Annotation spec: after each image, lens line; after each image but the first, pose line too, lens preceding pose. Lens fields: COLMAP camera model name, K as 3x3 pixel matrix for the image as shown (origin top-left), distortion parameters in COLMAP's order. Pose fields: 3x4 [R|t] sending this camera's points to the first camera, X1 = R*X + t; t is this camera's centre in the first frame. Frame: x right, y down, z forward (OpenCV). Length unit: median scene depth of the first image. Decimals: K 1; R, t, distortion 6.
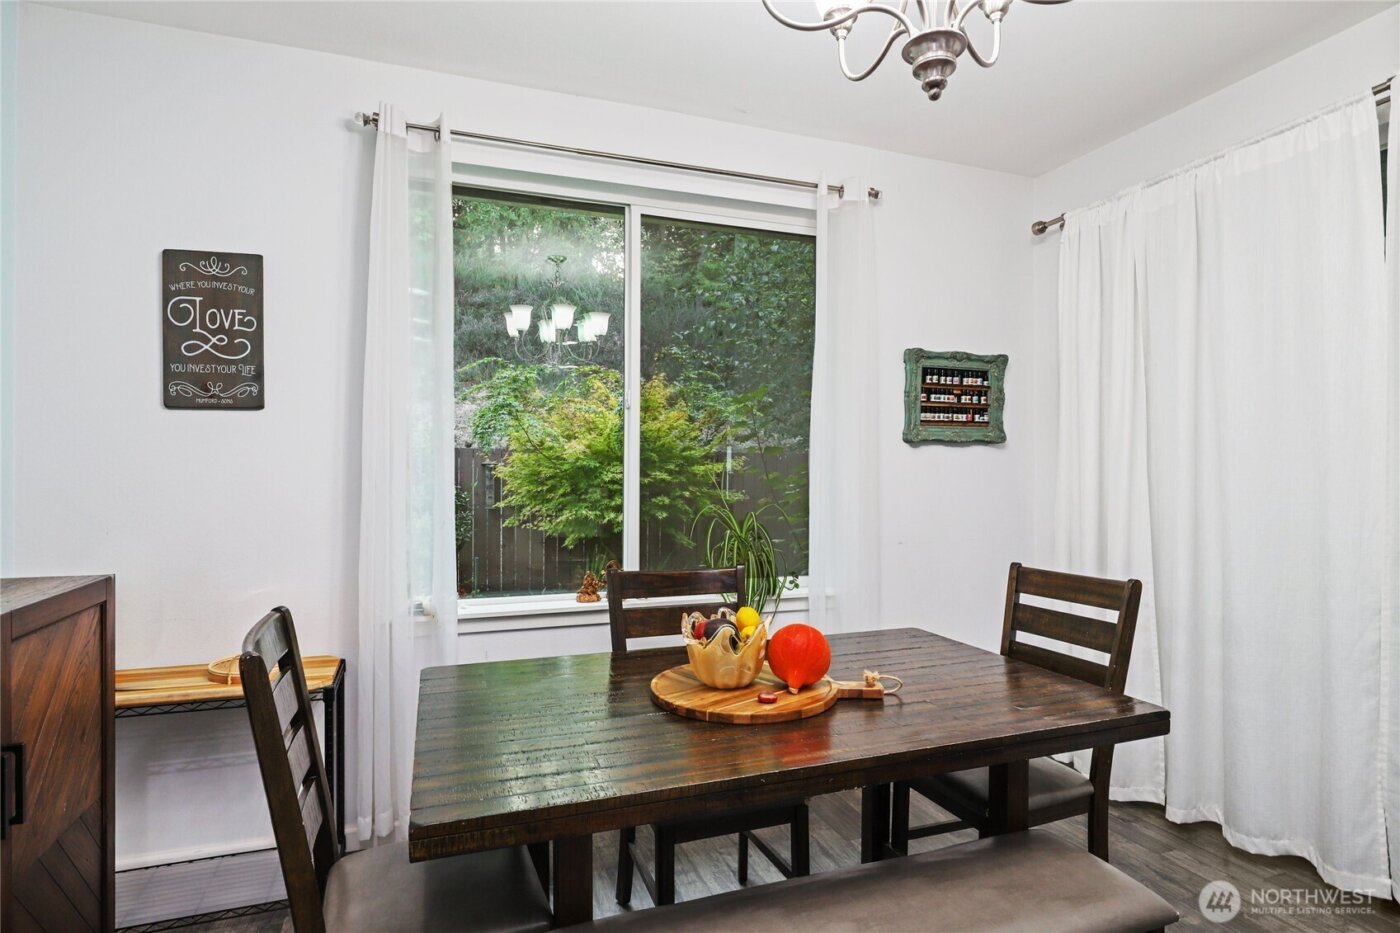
lens RADIAL K [[757.4, 0, 702.3], [0, 757.4, 465.8], [0, 0, 1]] dist [-0.001885, 0.000036]
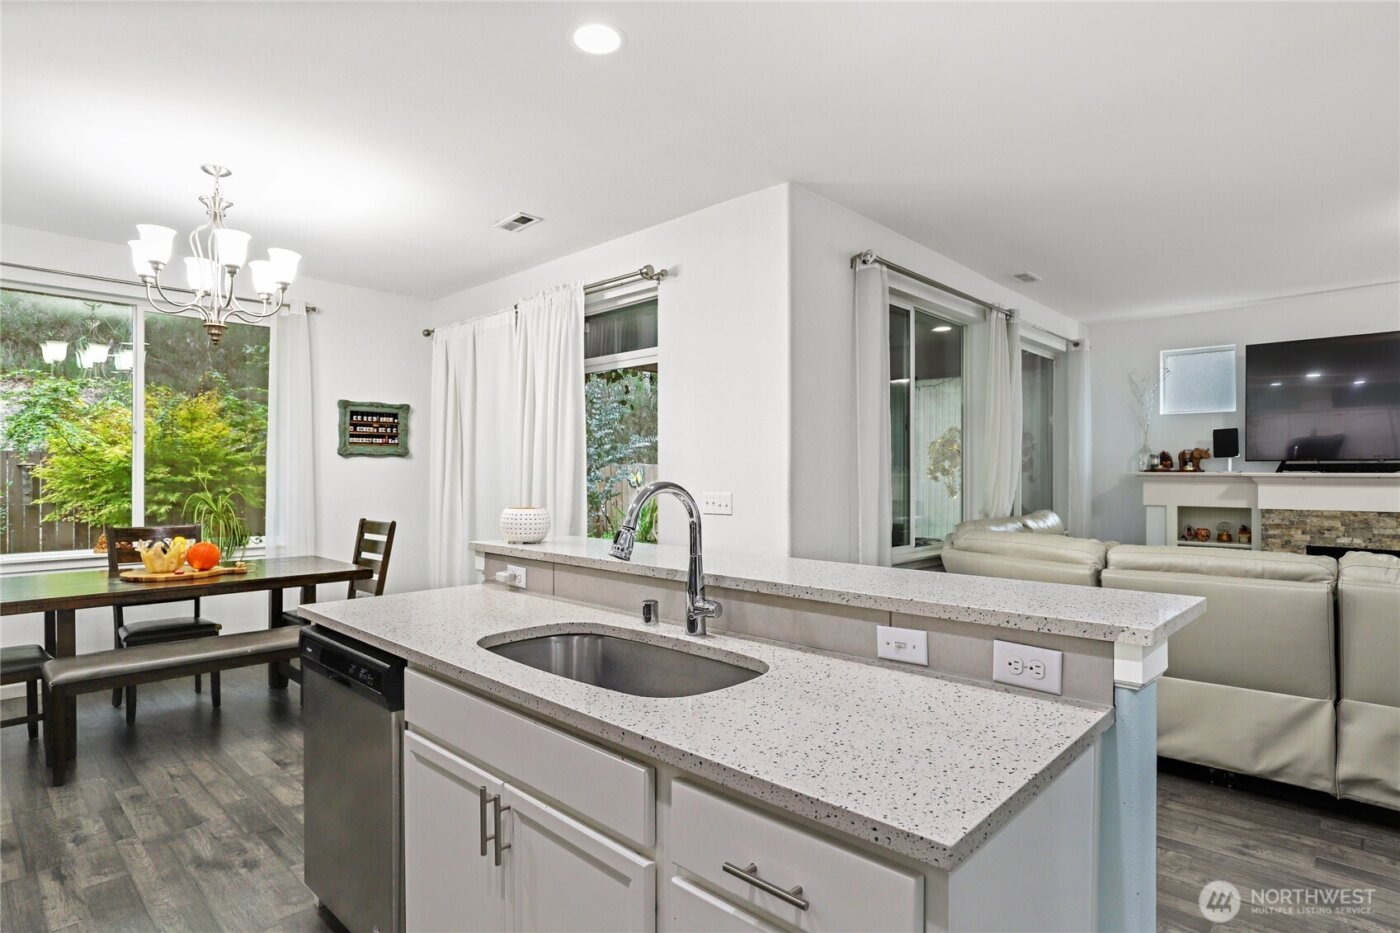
lens RADIAL K [[757.4, 0, 694.0], [0, 757.4, 472.9], [0, 0, 1]] dist [-0.001885, 0.000036]
pose [[0.902160, -0.000943, 0.431401, 0.240048], [-0.003304, 0.999953, 0.009095, -0.008649], [-0.431389, -0.009631, 0.902115, -0.822218]]
